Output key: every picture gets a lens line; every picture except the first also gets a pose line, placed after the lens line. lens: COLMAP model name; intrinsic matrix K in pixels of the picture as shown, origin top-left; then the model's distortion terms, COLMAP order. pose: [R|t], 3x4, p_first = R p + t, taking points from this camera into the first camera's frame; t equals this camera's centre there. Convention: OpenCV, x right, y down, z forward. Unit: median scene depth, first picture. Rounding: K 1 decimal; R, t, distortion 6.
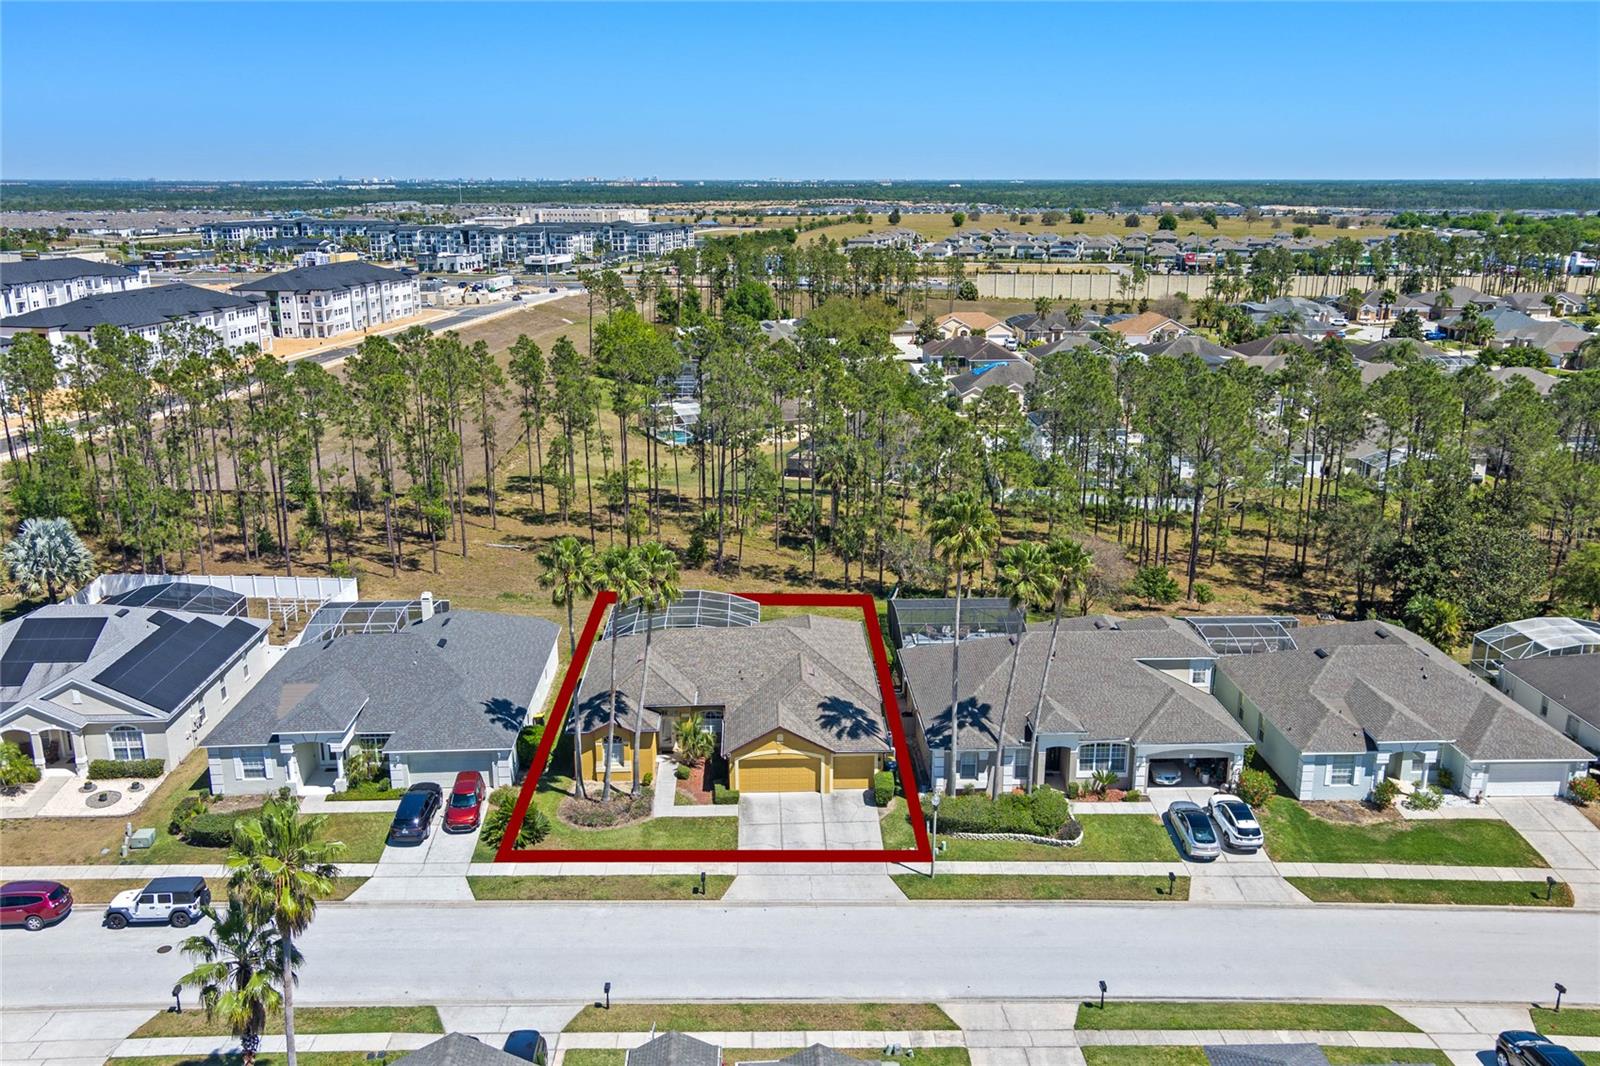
lens RADIAL K [[1300.9, 0, 796.1], [0, 1300.9, 352.4], [0, 0, 1]] dist [0.013273, 0.008789]
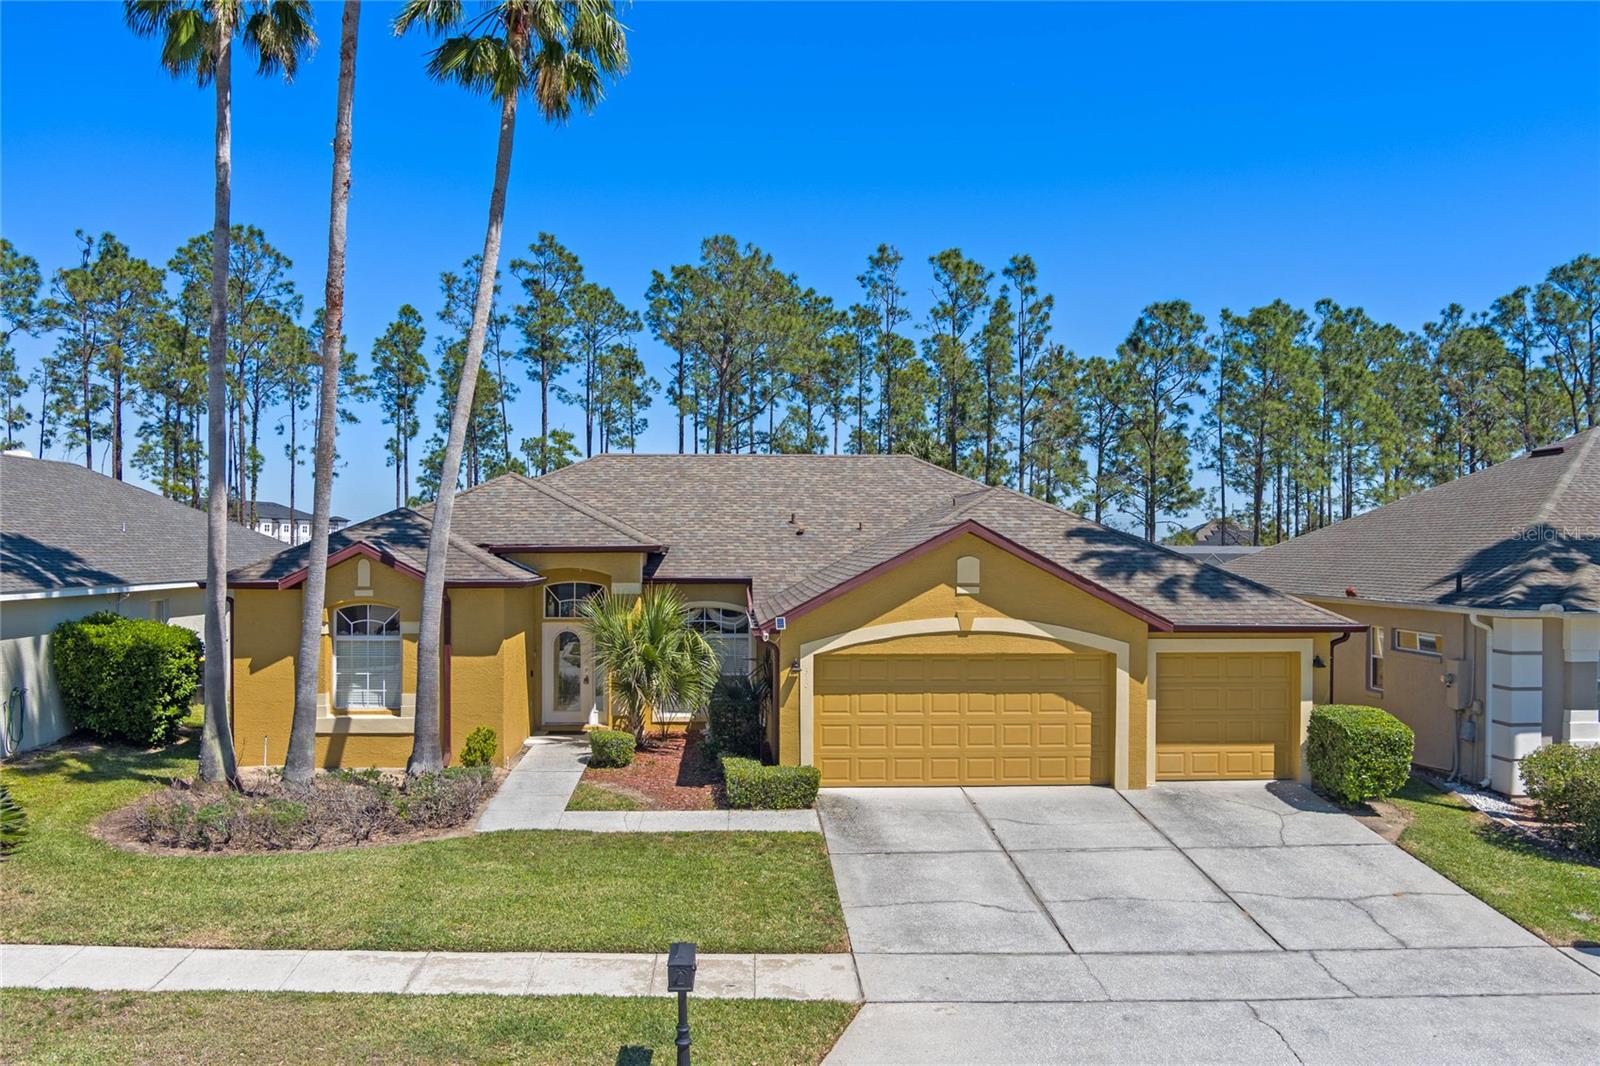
lens RADIAL K [[1313.9, 0, 800.0], [0, 1313.9, 533.0], [0, 0, 1]] dist [-0.063519, 0.003944]
pose [[0.999703, 0.007114, 0.023294, -0.053180], [-0.003593, 0.989008, -0.147819, 0.326168], [-0.024090, 0.147691, 0.988740, 0.725048]]
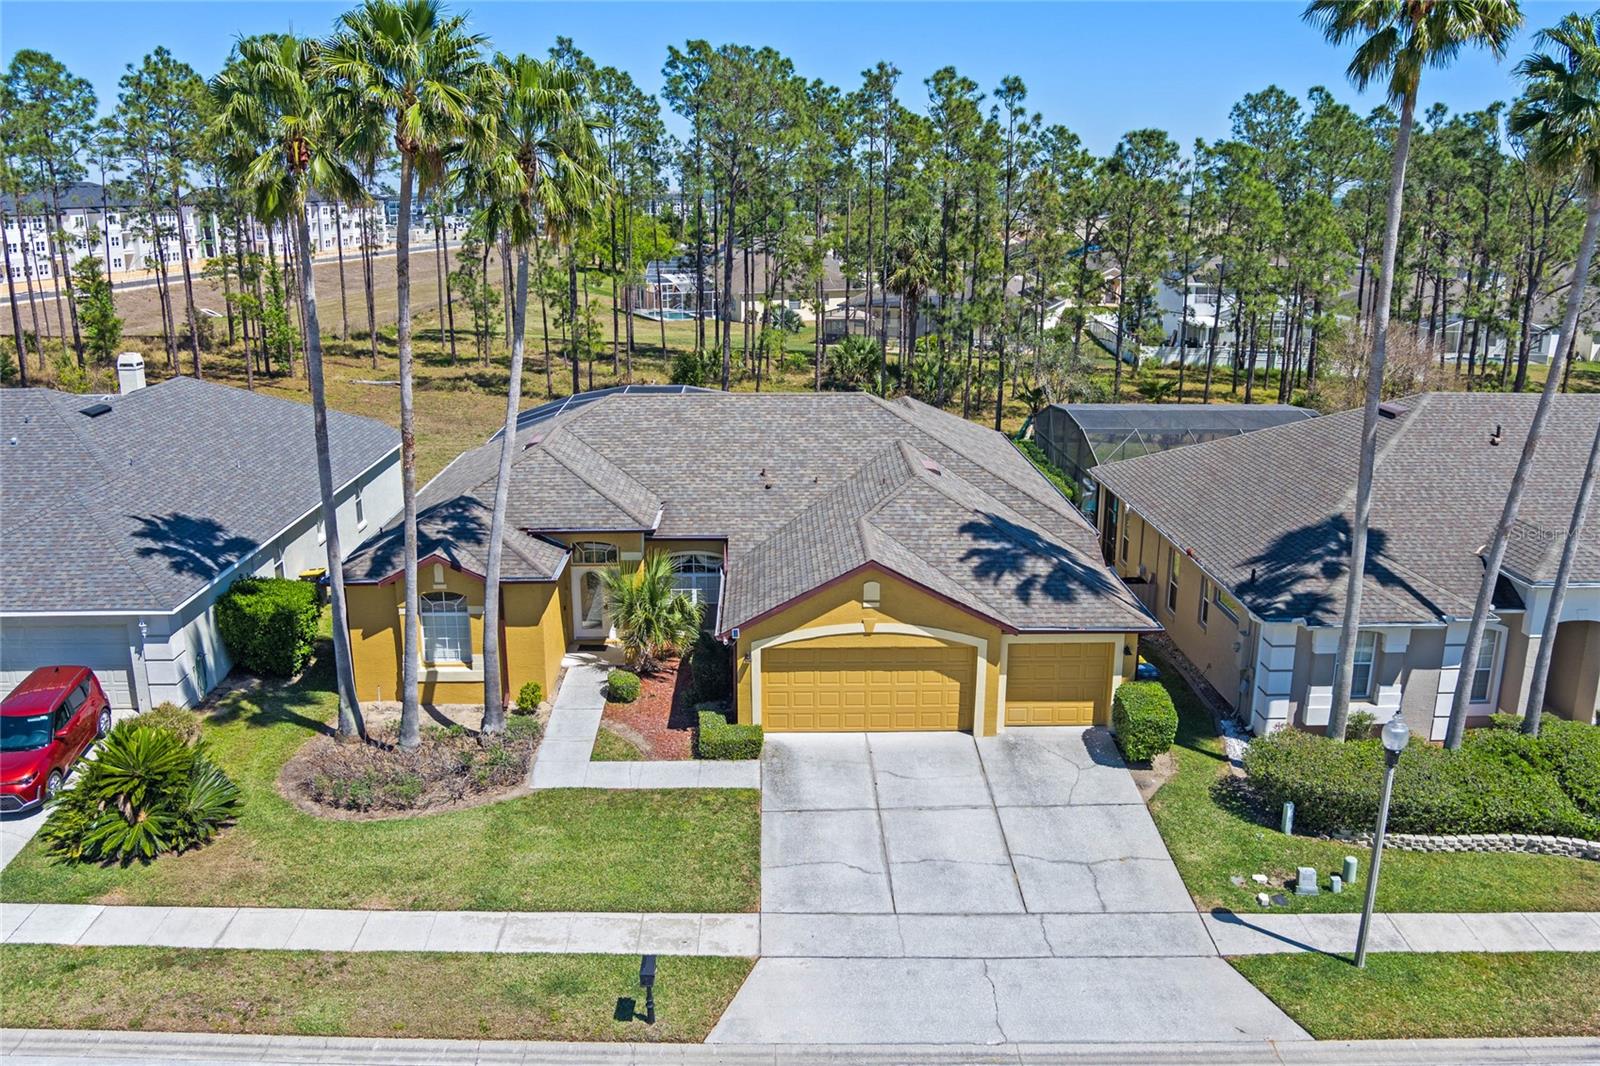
lens RADIAL K [[1313.9, 0, 800.0], [0, 1313.9, 533.0], [0, 0, 1]] dist [-0.063519, 0.003944]
pose [[0.999944, 0.007885, -0.007094, -0.030131], [-0.006898, 0.991508, 0.129864, 0.228412], [0.008058, -0.129808, 0.991506, 0.621865]]
